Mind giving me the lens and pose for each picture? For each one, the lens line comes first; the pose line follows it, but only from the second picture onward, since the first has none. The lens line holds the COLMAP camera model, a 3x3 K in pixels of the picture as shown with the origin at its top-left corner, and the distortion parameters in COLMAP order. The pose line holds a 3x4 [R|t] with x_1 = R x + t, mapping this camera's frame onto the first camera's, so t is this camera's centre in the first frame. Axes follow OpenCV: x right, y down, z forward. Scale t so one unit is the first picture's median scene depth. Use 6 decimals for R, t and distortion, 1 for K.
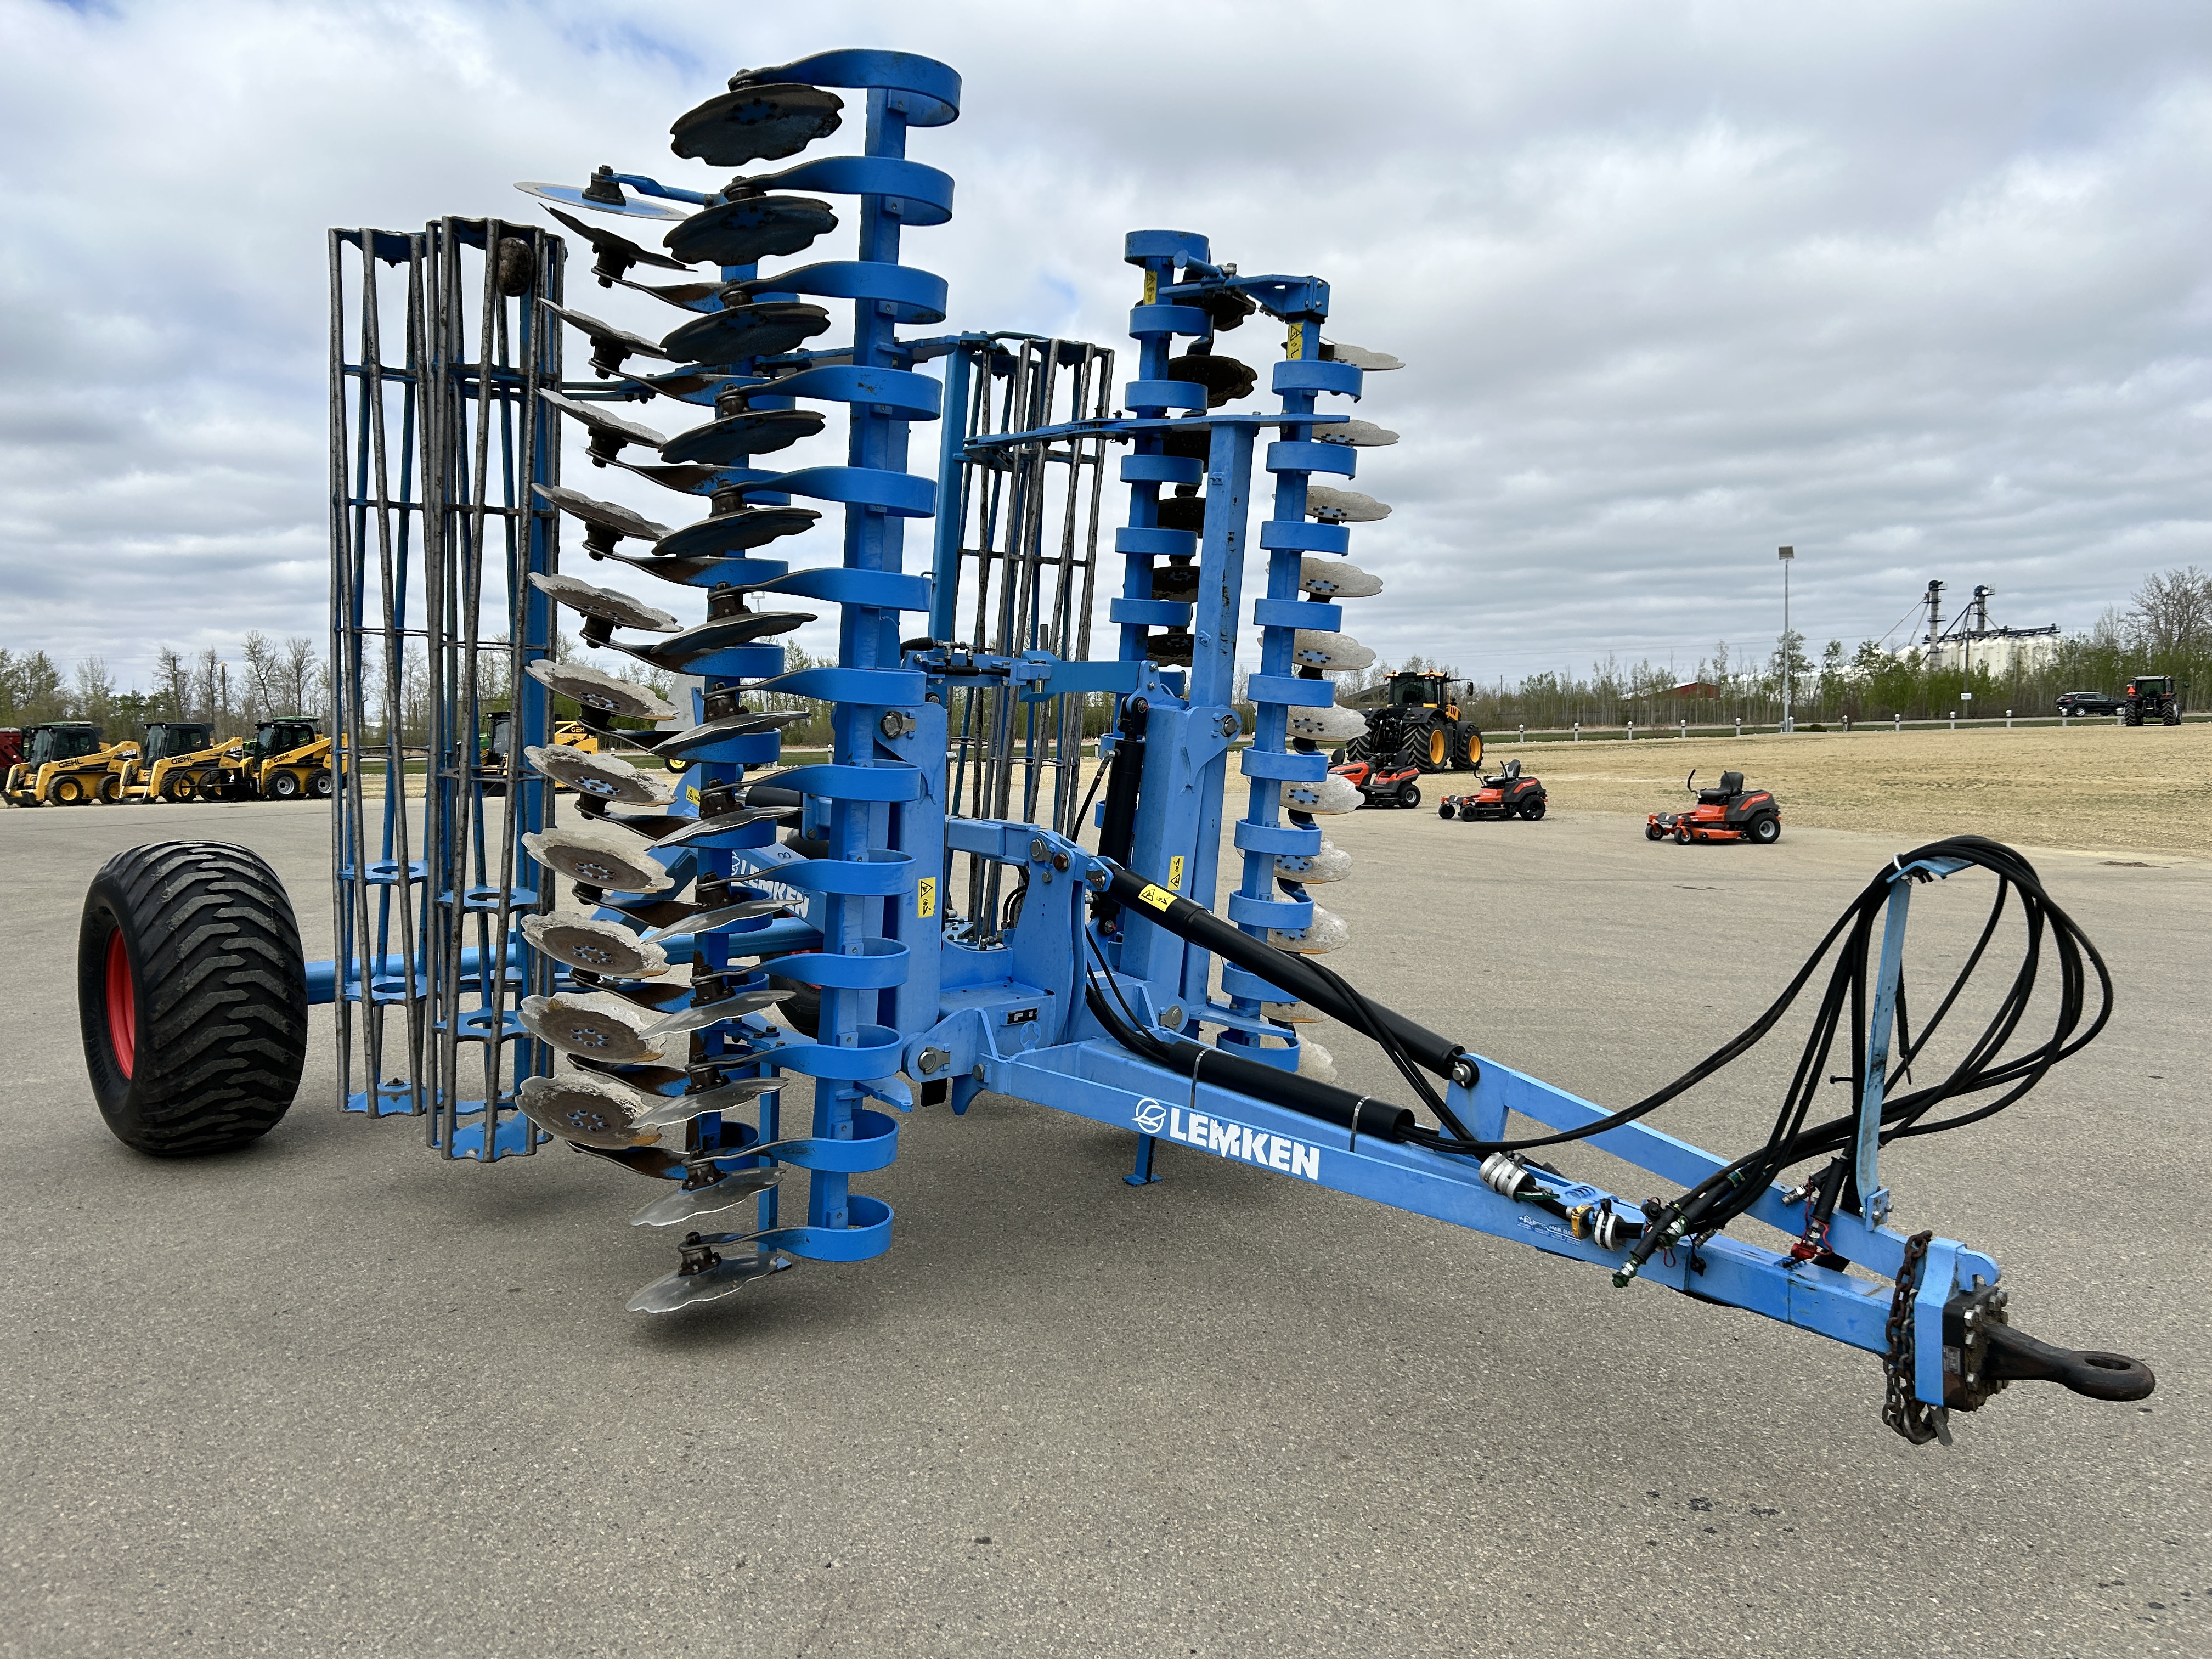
lens RADIAL K [[1660.7, 0, 1111.1], [0, 1660.7, 830.4], [0, 0, 1]] dist [0.054515, -0.059560]
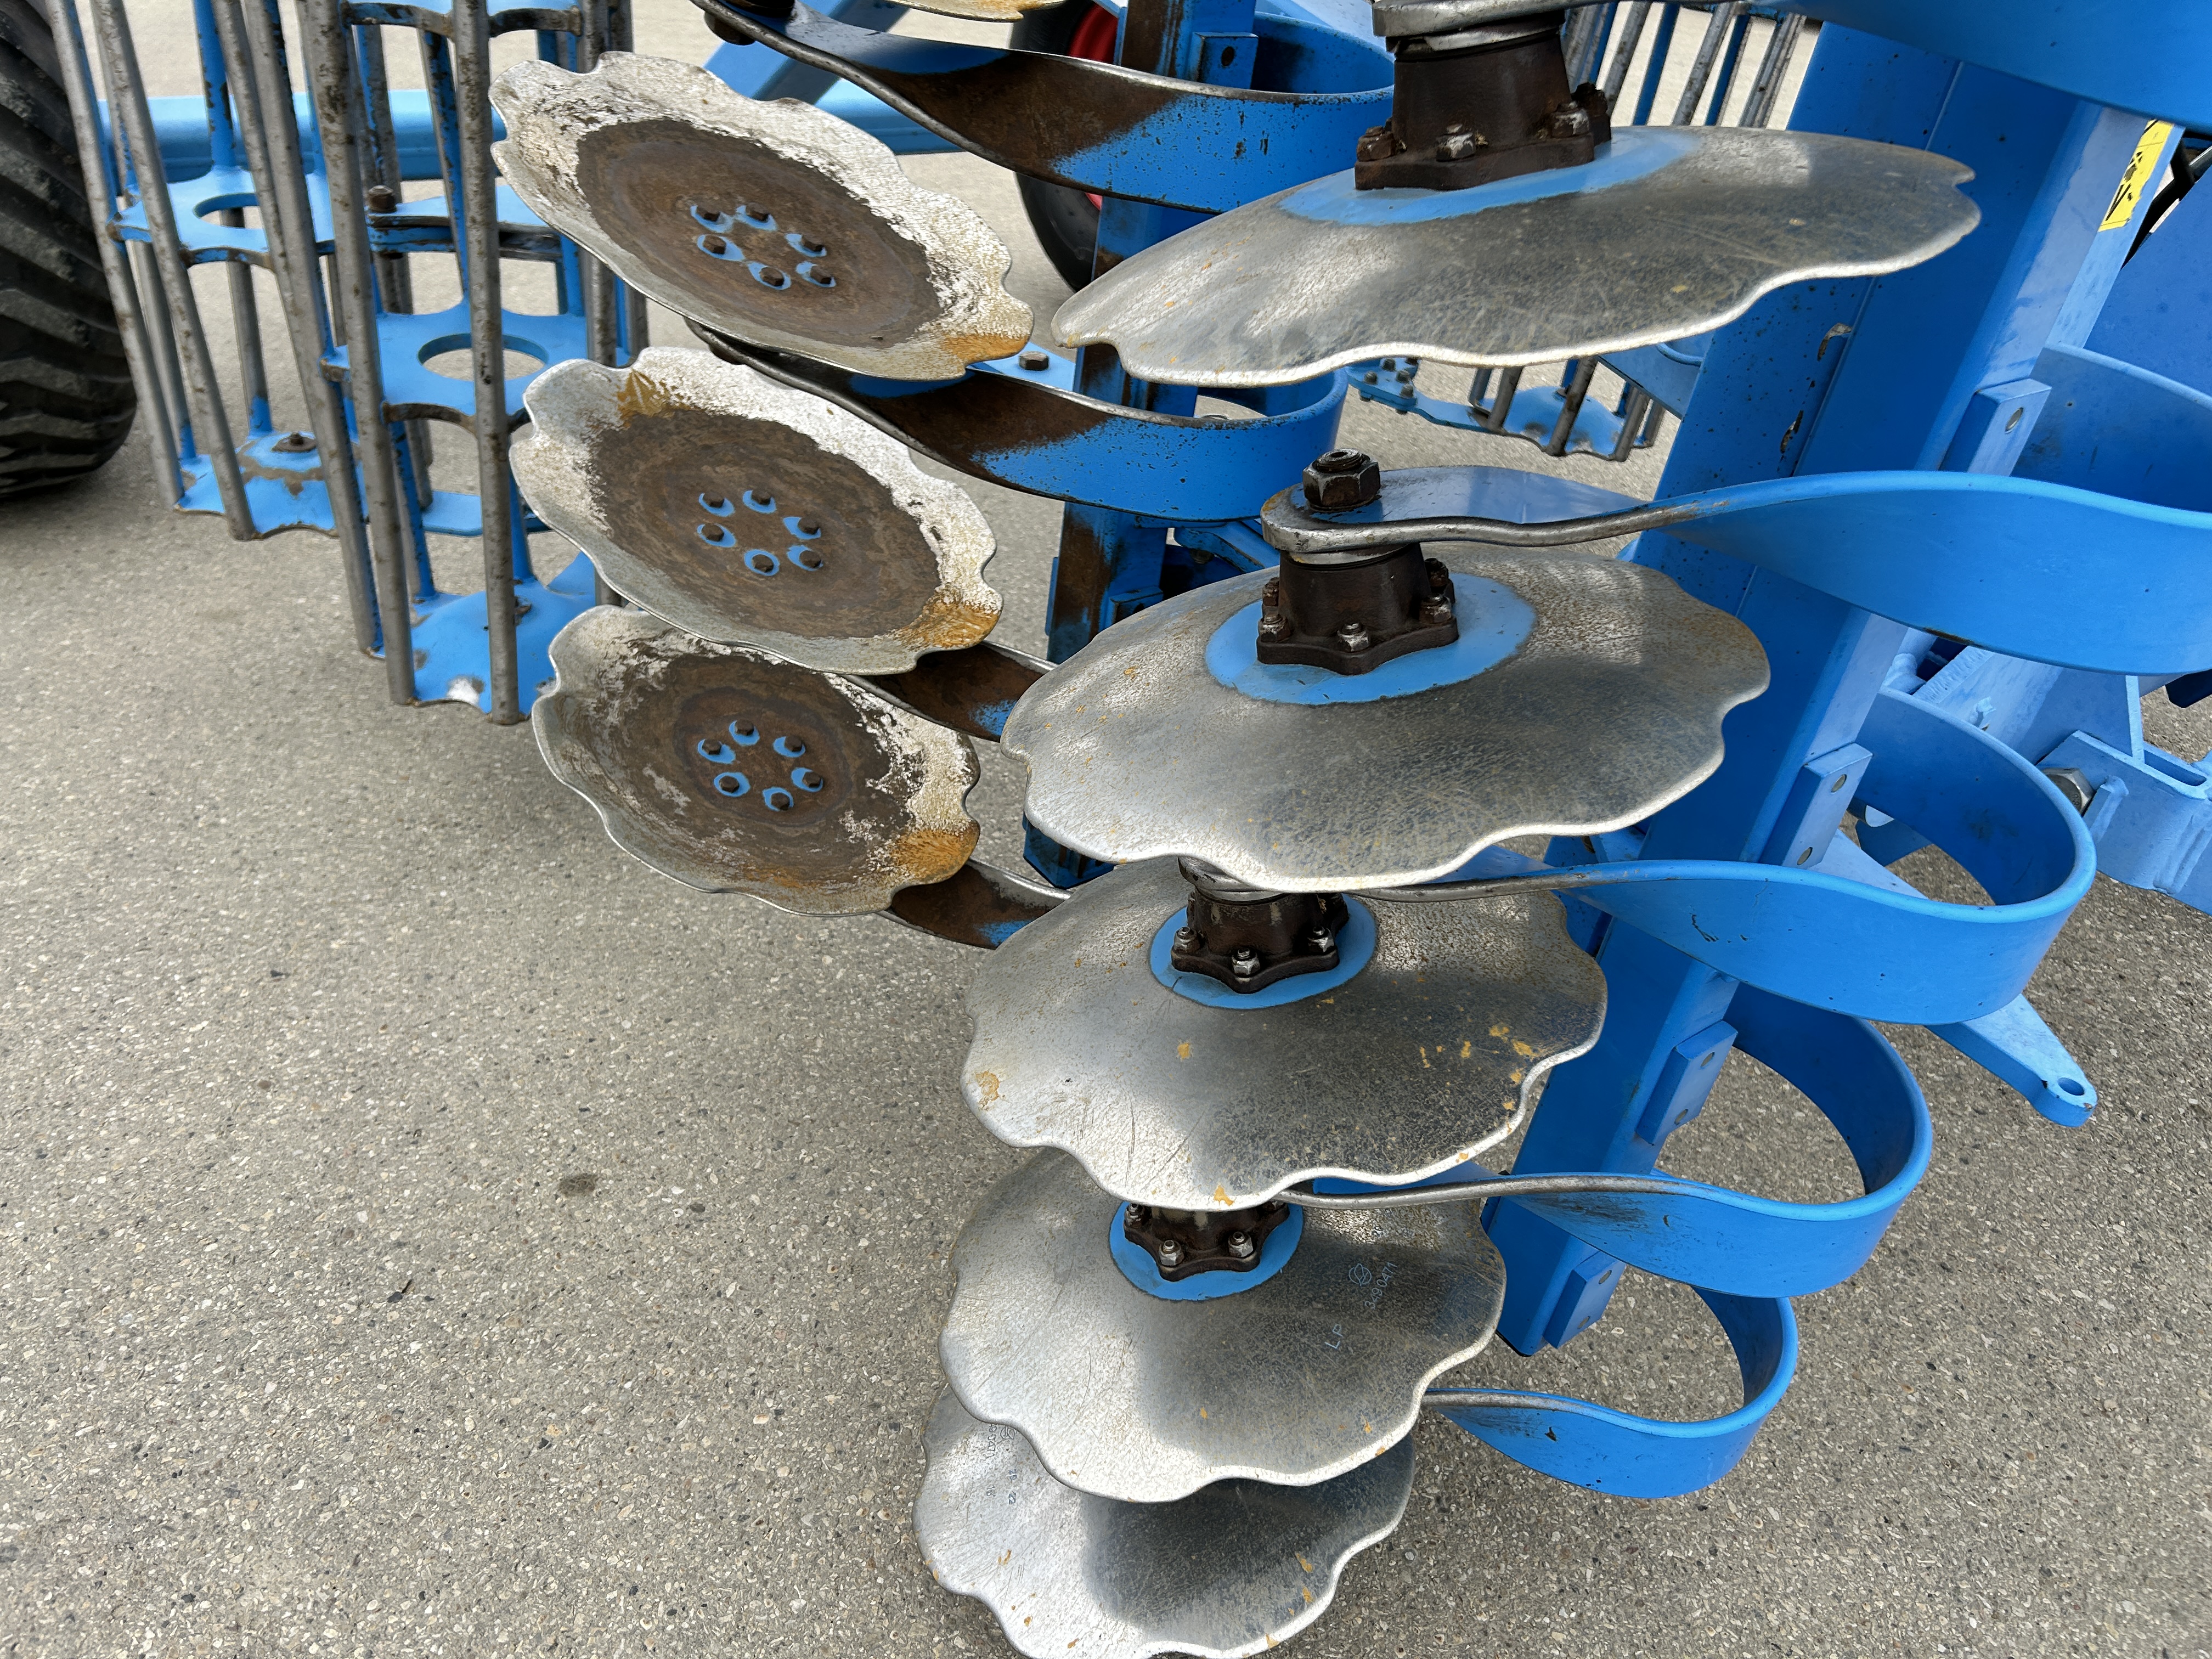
lens RADIAL K [[1660.7, 0, 1111.1], [0, 1660.7, 830.4], [0, 0, 1]] dist [0.054515, -0.059560]
pose [[0.993879, 0.102940, -0.040087, -0.205277], [-0.072073, 0.879238, 0.470899, 0.021719], [0.083721, -0.465128, 0.881276, 0.633116]]
